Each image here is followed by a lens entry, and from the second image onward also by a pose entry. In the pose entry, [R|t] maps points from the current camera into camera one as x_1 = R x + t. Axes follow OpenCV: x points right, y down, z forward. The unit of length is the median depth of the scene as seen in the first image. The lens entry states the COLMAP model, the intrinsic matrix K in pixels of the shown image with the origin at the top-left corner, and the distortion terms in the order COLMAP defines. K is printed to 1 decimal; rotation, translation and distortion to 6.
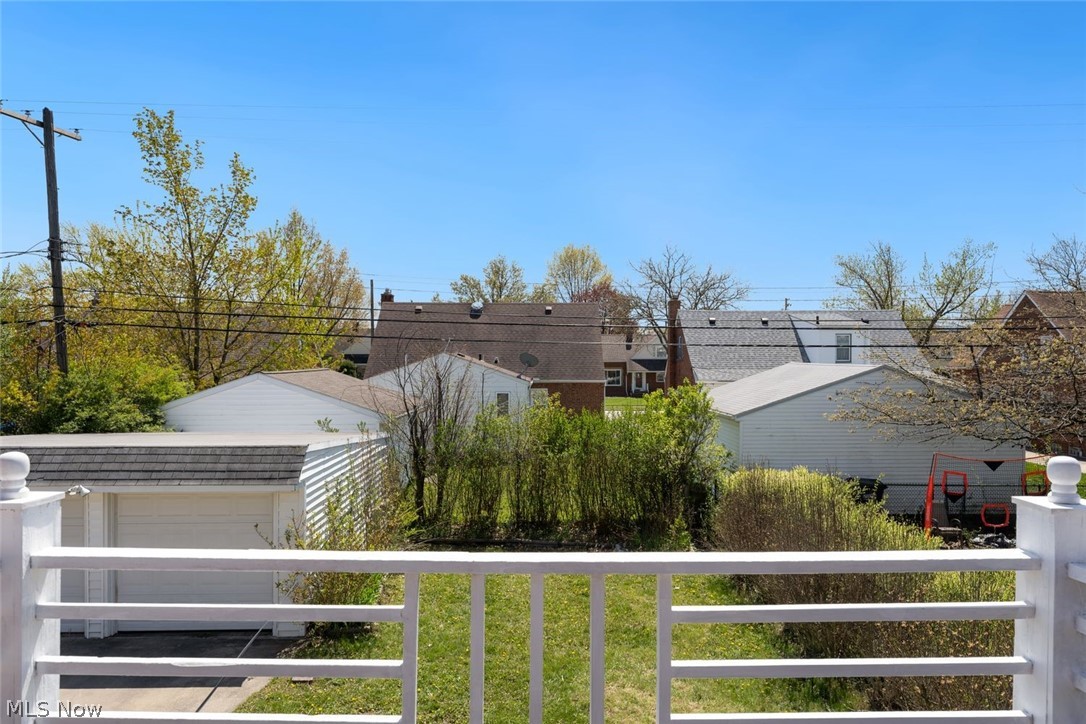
lens RADIAL K [[724.7, 0, 545.8], [0, 724.7, 360.0], [0, 0, 1]] dist [0.000356, 0.001125]
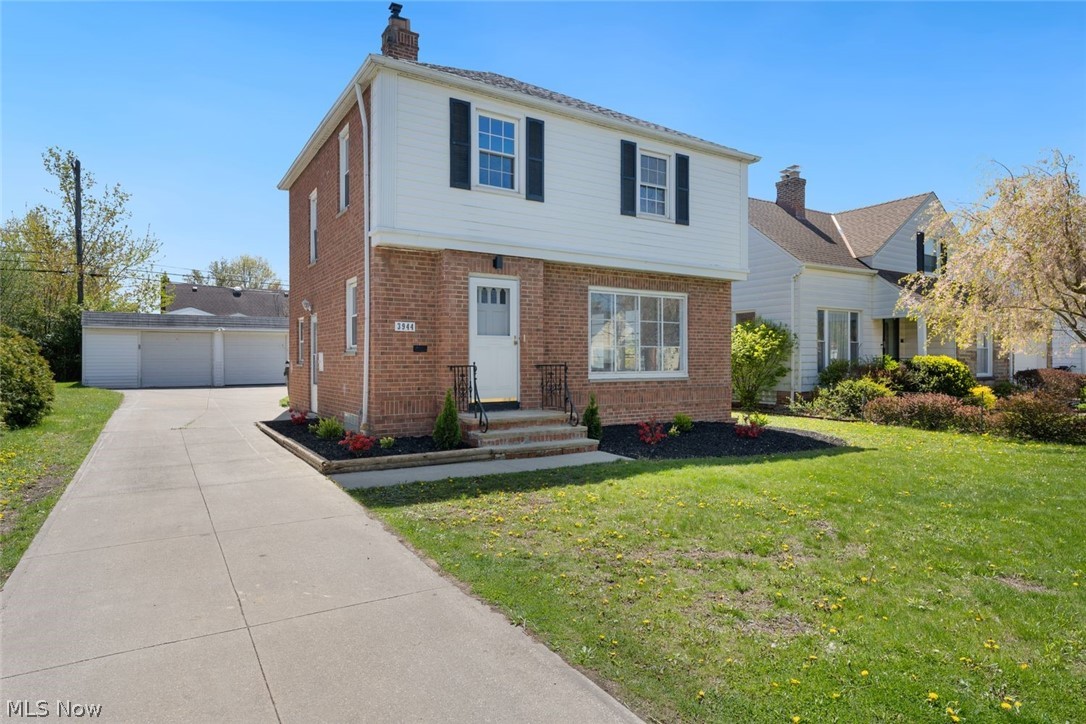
lens RADIAL K [[605.1, 0, 542.2], [0, 605.1, 355.0], [0, 0, 1]] dist [0.000373, 0.000370]
pose [[0.847671, 0.003314, 0.530511, -0.680612], [0.004508, 0.999899, -0.013450, 0.258454], [-0.530502, 0.013793, 0.847571, -1.338558]]
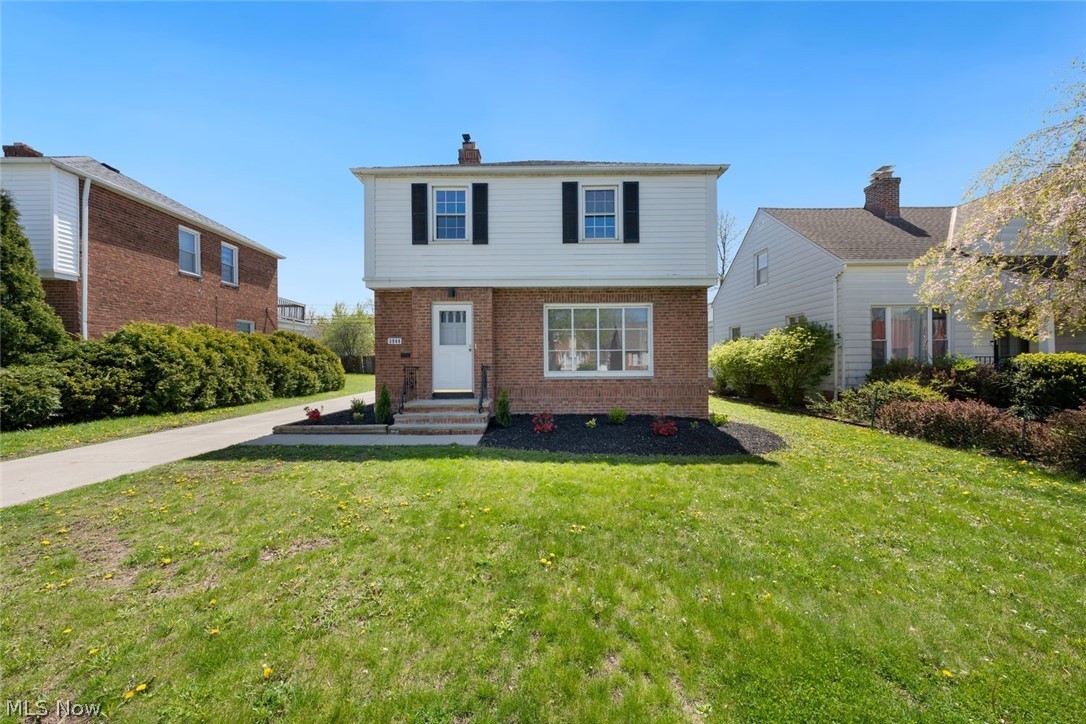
lens RADIAL K [[381.4, 0, 543.0], [0, 381.4, 362.0], [0, 0, 1]] dist [-0.012561, -0.000043]
pose [[0.999955, -0.007997, 0.005079, -0.139803], [0.008032, 0.999945, -0.006788, 0.258993], [-0.005025, 0.006828, 0.999964, -1.334751]]
